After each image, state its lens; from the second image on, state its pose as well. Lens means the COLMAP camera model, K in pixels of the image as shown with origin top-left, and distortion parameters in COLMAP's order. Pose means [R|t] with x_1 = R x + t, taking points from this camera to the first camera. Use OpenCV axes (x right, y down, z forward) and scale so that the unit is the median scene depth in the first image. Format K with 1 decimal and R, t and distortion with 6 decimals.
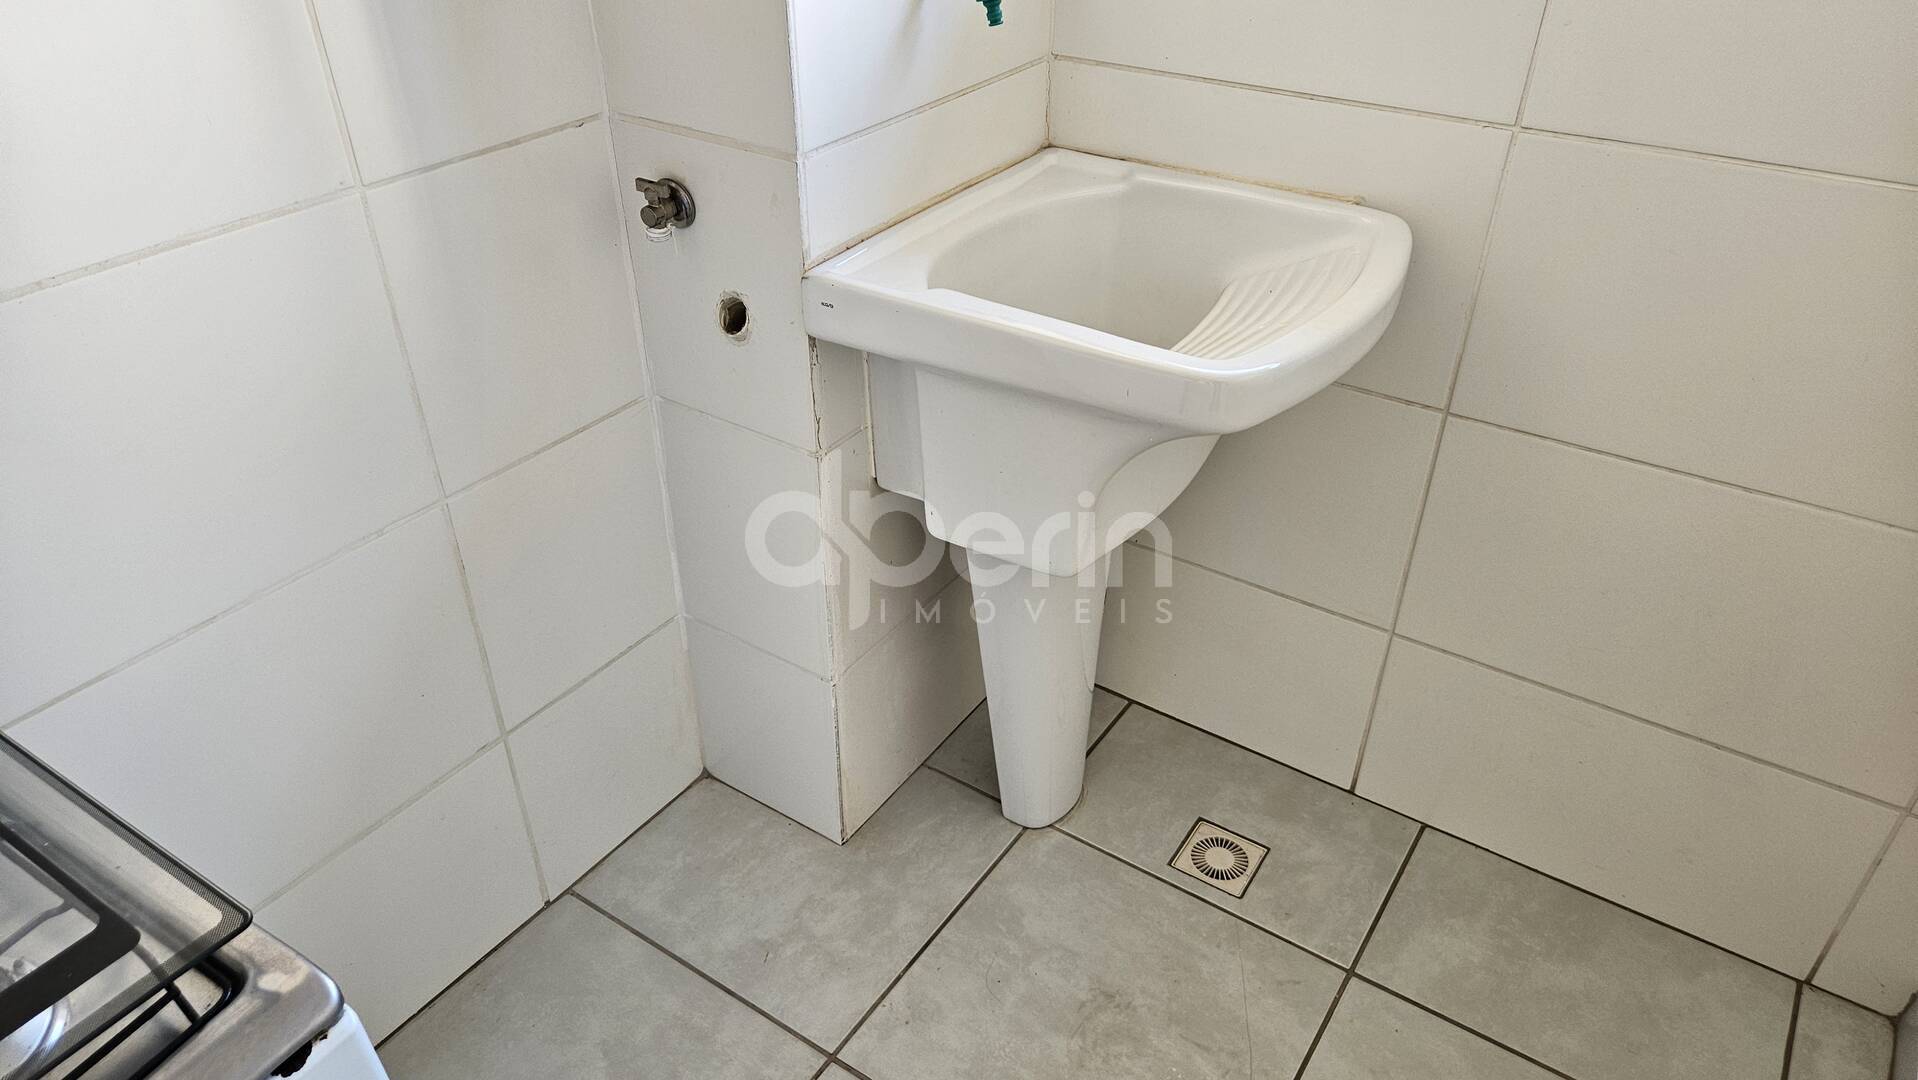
lens RADIAL K [[1281.8, 0, 948.3], [0, 1281.8, 556.9], [0, 0, 1]] dist [0.061259, -0.043022]
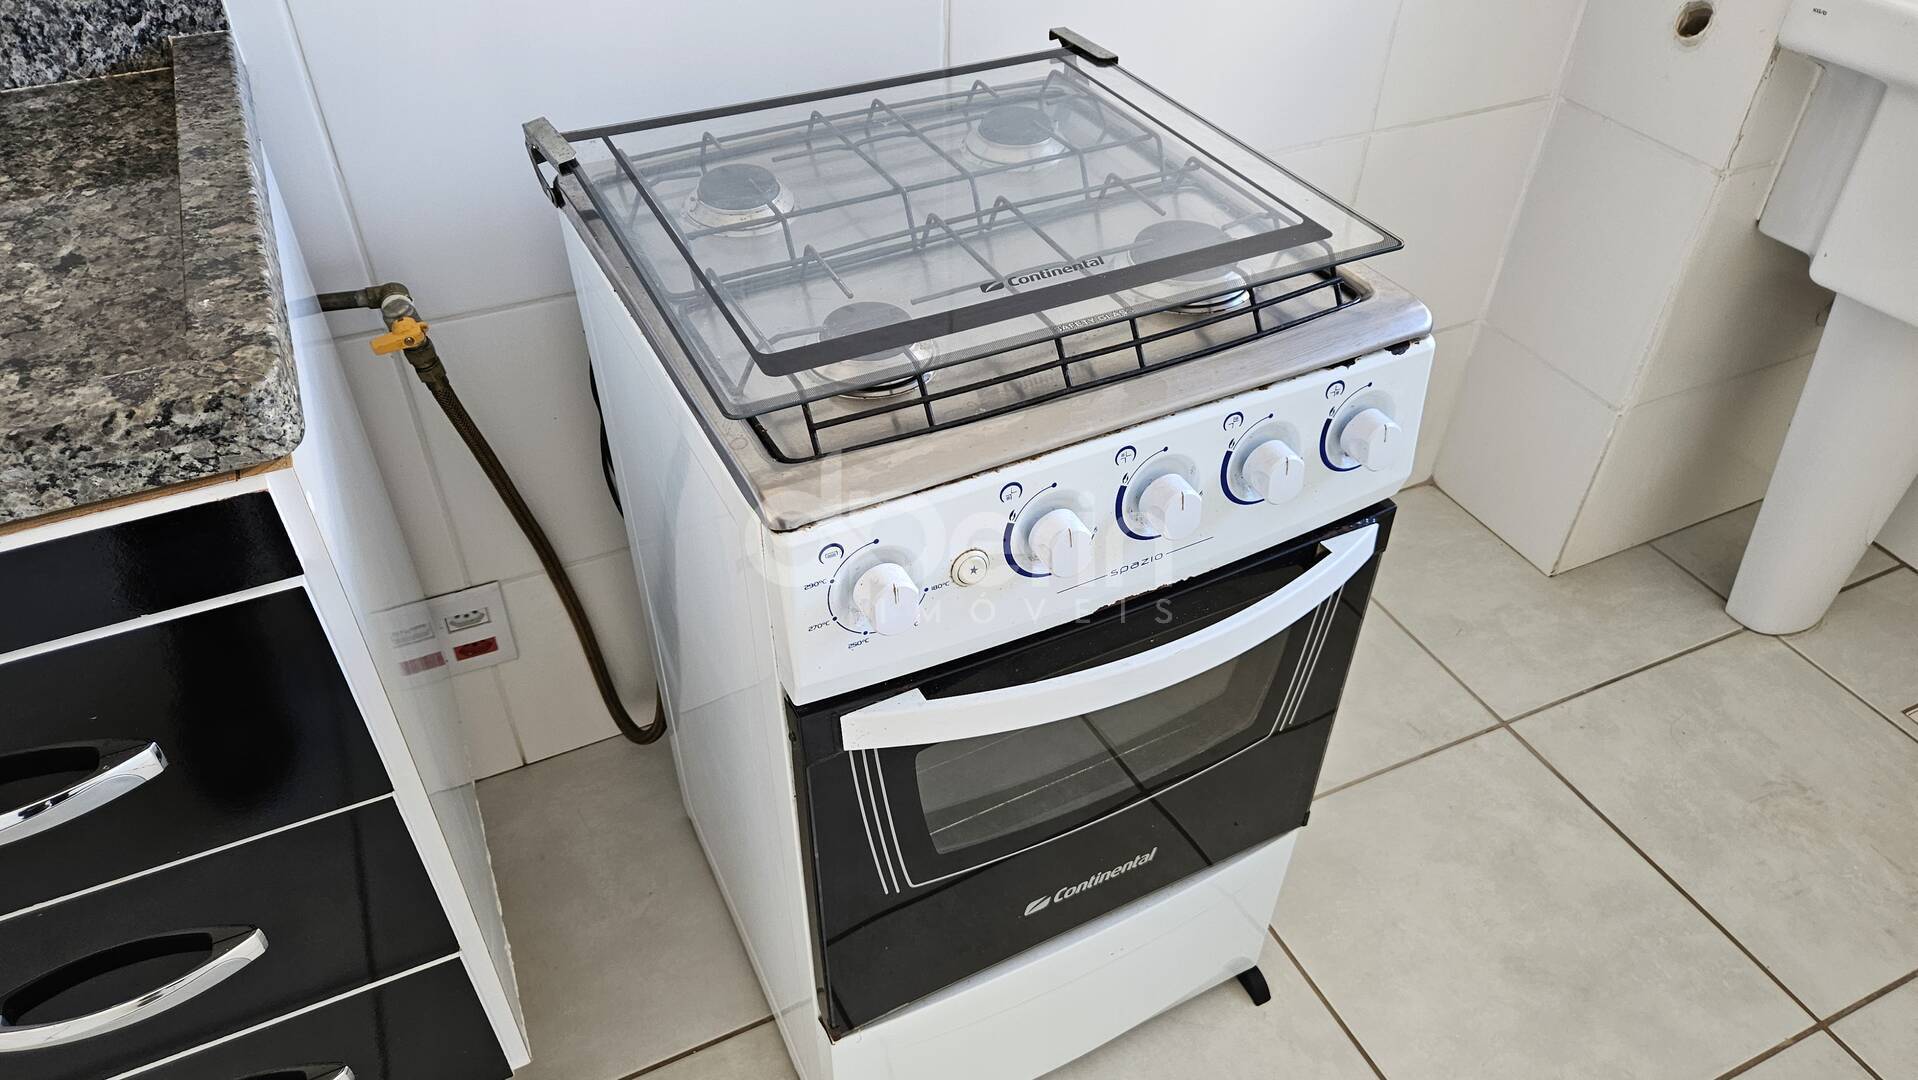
lens RADIAL K [[1281.8, 0, 951.6], [0, 1281.8, 548.1], [0, 0, 1]] dist [0.061259, -0.043022]
pose [[0.858200, 0.337893, -0.386422, -0.117775], [-0.296467, 0.940815, 0.164241, 0.200803], [0.419047, -0.026391, 0.907581, -0.205035]]
